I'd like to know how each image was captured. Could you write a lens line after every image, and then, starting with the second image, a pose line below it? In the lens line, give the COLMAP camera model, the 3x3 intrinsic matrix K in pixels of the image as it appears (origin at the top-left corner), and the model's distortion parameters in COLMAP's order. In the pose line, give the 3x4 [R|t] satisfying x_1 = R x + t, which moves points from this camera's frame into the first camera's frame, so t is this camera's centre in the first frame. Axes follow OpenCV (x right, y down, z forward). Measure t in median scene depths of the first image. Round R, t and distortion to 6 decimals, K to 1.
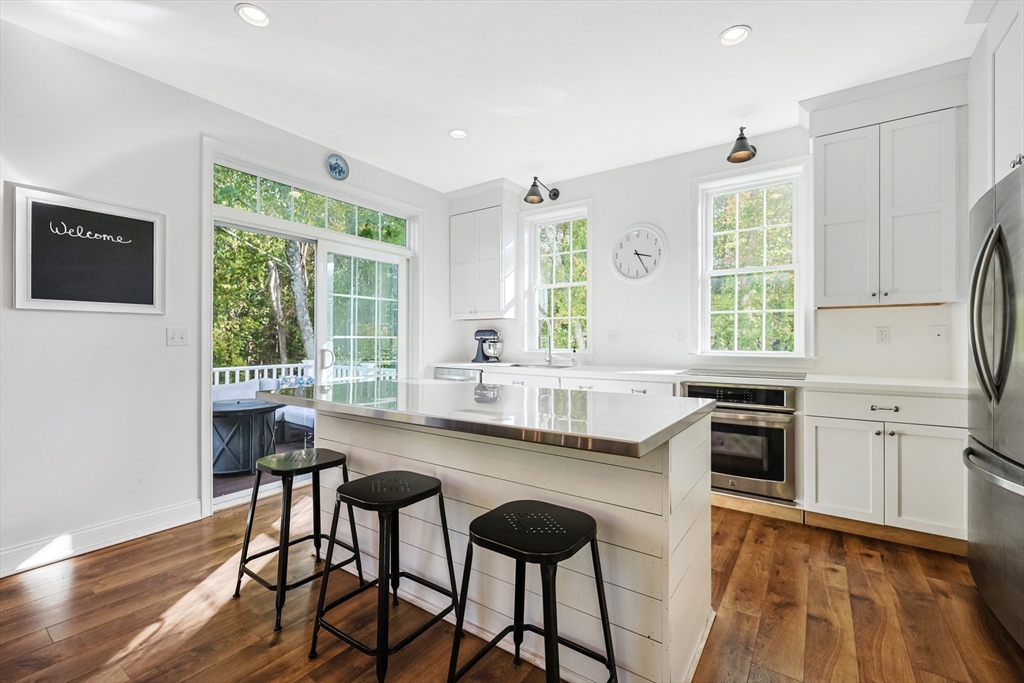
lens RADIAL K [[405.7, 0, 512.0], [0, 405.7, 341.5], [0, 0, 1]] dist [0.000276, 0.000069]
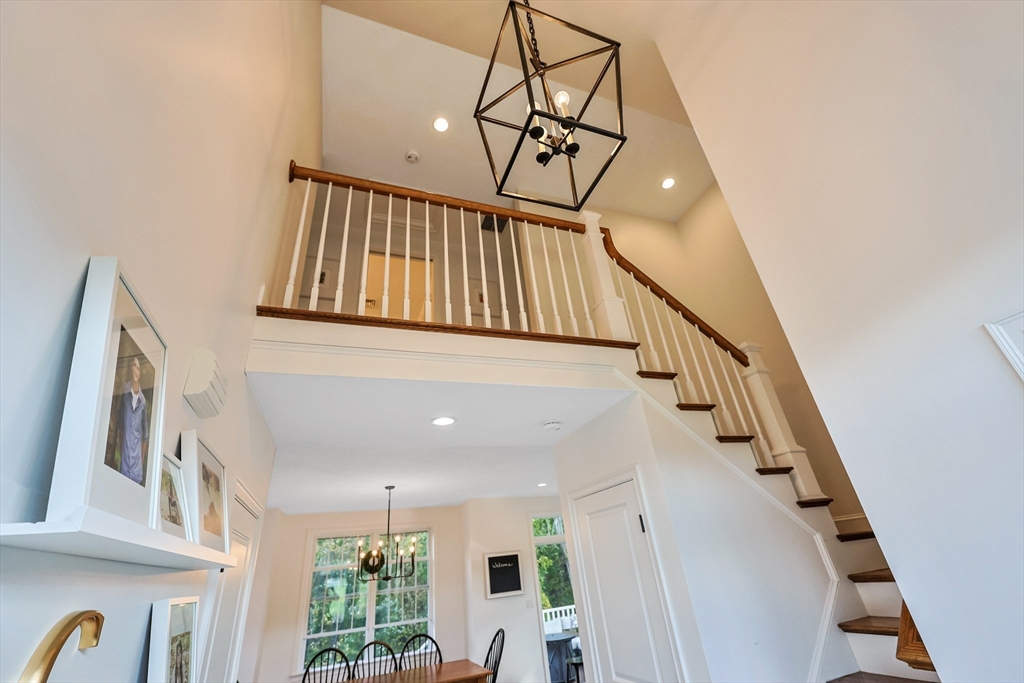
lens RADIAL K [[424.5, 0, 511.4], [0, 424.5, 351.2], [0, 0, 1]] dist [-0.000265, 0.000024]
pose [[0.796061, -0.348222, -0.495004, 0.861430], [0.104760, 0.884831, -0.453981, -0.205815], [0.596081, 0.309540, 0.740859, -1.404378]]
